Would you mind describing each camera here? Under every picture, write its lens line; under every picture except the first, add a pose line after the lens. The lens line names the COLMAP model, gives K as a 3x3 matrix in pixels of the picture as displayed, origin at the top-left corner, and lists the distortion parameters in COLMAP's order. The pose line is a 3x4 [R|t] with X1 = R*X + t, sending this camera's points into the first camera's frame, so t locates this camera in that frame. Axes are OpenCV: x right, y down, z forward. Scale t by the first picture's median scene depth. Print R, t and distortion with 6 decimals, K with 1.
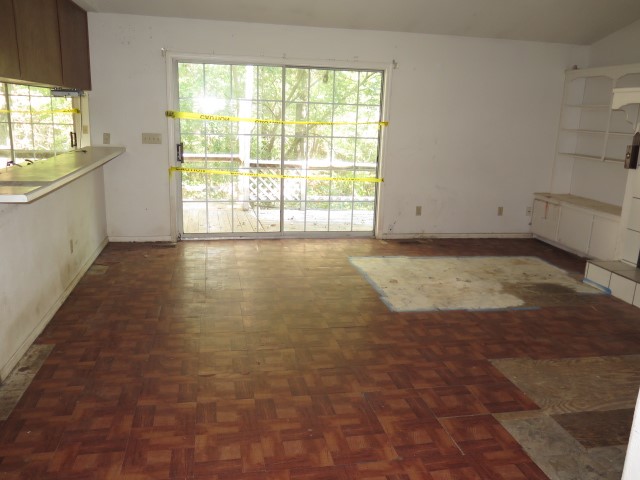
lens RADIAL K [[536.8, 0, 318.8], [0, 536.8, 241.5], [0, 0, 1]] dist [-0.020869, 0.010587]
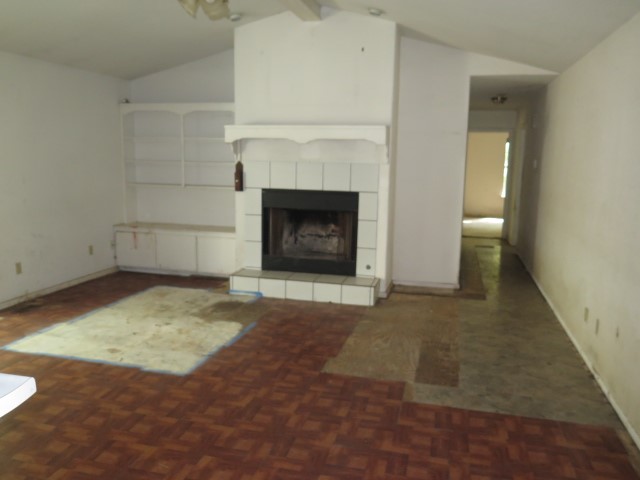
lens RADIAL K [[536.8, 0, 318.8], [0, 536.8, 241.5], [0, 0, 1]] dist [-0.020869, 0.010587]
pose [[0.424890, -0.170478, 0.889048, -0.497447], [0.208484, 0.974135, 0.087156, -0.110432], [-0.880910, 0.148321, 0.449442, 0.372477]]
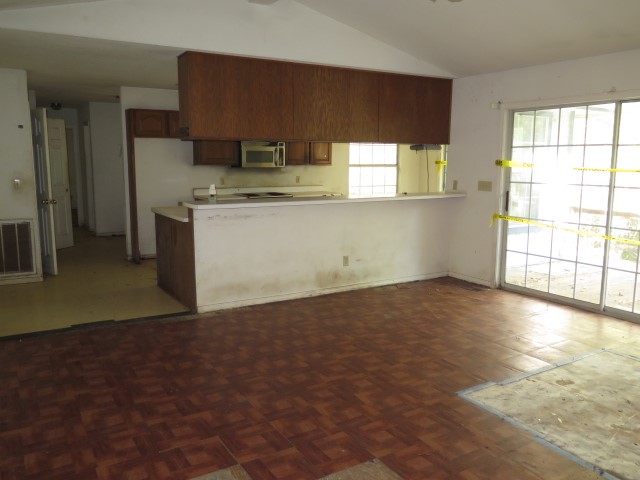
lens RADIAL K [[536.8, 0, 318.8], [0, 536.8, 241.5], [0, 0, 1]] dist [-0.020869, 0.010587]
pose [[0.336253, 0.110186, -0.935304, 0.774876], [-0.213681, 0.976157, 0.038178, -0.076419], [0.917210, 0.187020, 0.351780, 0.474792]]
